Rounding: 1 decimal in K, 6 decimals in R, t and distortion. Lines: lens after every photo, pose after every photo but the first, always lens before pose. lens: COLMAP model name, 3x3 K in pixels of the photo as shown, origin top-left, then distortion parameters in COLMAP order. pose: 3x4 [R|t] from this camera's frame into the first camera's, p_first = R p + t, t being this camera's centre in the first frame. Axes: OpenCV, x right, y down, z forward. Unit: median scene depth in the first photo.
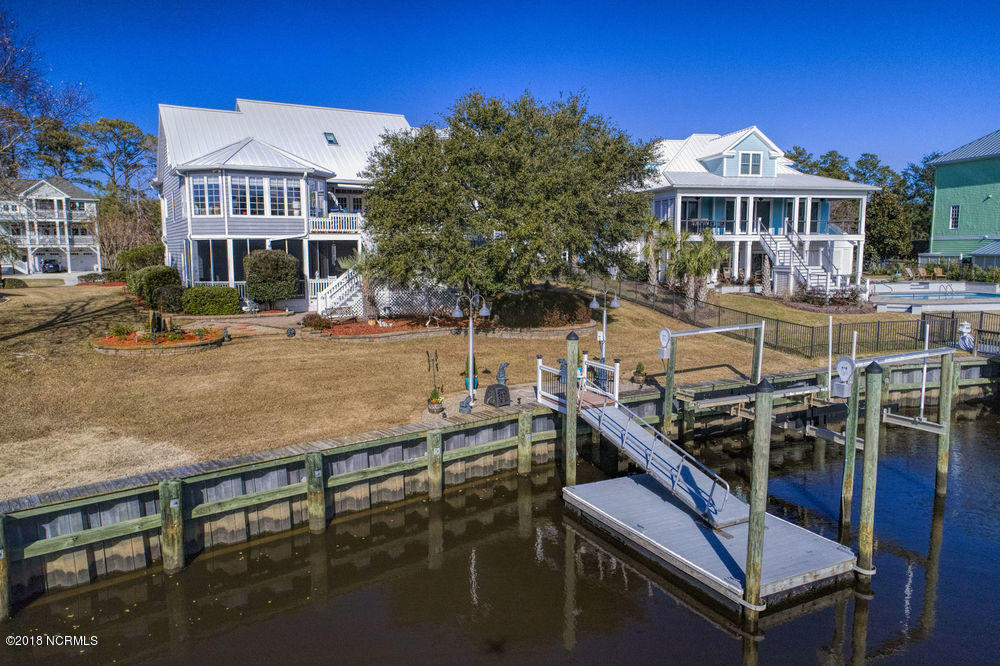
lens RADIAL K [[693.3, 0, 500.0], [0, 693.3, 333.0], [0, 0, 1]] dist [-0.003041, 0.004602]
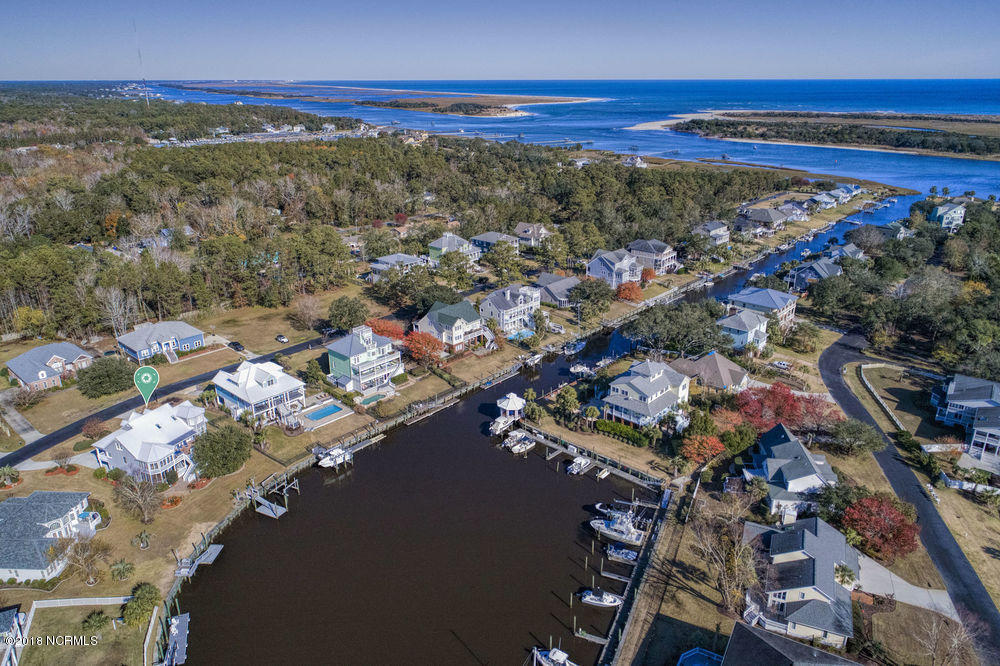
lens RADIAL K [[675.6, 0, 500.0], [0, 675.6, 333.0], [0, 0, 1]] dist [-0.002543, 0.005397]
pose [[0.802557, -0.205651, 0.560009, -0.876313], [0.073651, 0.965680, 0.249074, -1.919496], [-0.592012, -0.158651, 0.790159, -3.610419]]
